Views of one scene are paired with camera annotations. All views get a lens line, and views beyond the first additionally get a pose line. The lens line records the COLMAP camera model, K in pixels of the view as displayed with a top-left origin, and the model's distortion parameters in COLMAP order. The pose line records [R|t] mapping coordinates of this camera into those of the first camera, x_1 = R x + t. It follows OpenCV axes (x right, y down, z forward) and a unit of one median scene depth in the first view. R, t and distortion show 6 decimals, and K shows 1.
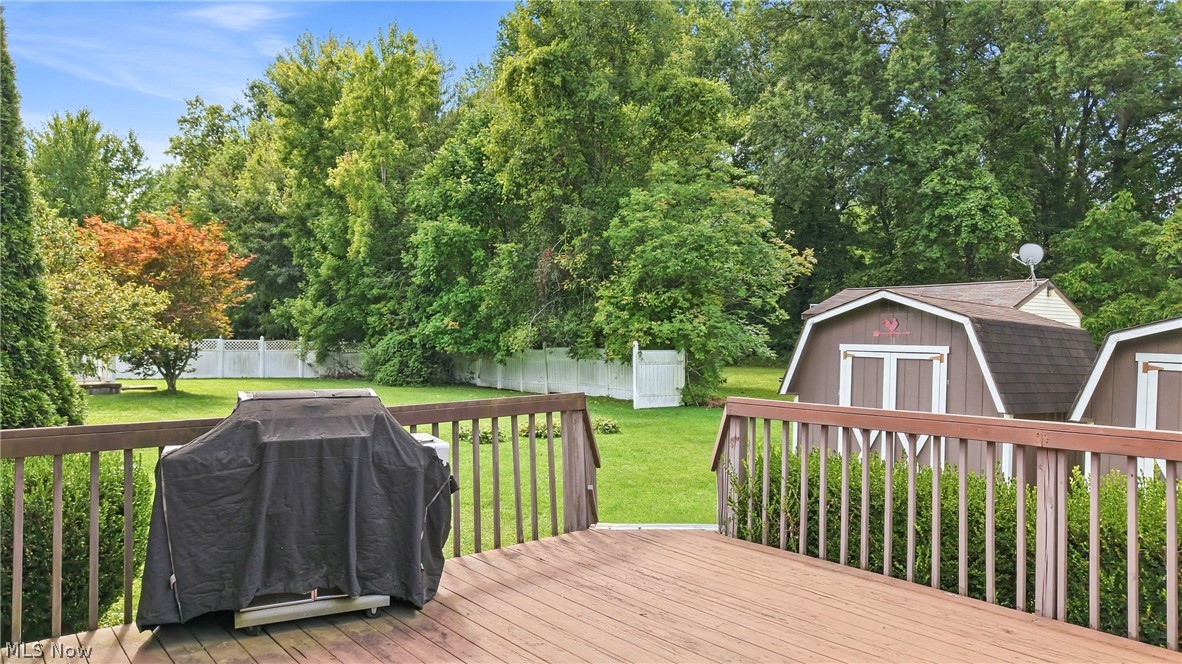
lens RADIAL K [[794.5, 0, 591.0], [0, 794.5, 332.0], [0, 0, 1]] dist [0.038624, -0.047699]
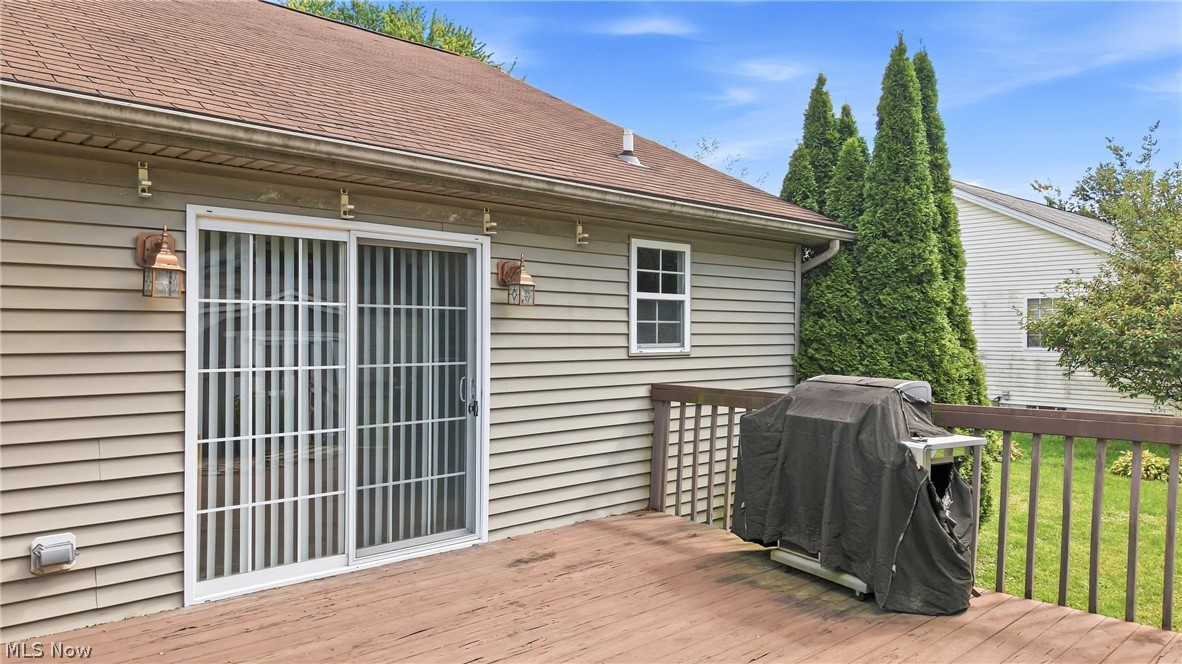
lens RADIAL K [[794.5, 0, 591.0], [0, 794.5, 332.0], [0, 0, 1]] dist [0.038624, -0.047699]
pose [[0.049740, -0.004539, -0.998752, 0.747309], [0.001182, 0.999989, -0.004486, 0.016709], [0.998762, -0.000957, 0.049744, 0.611120]]
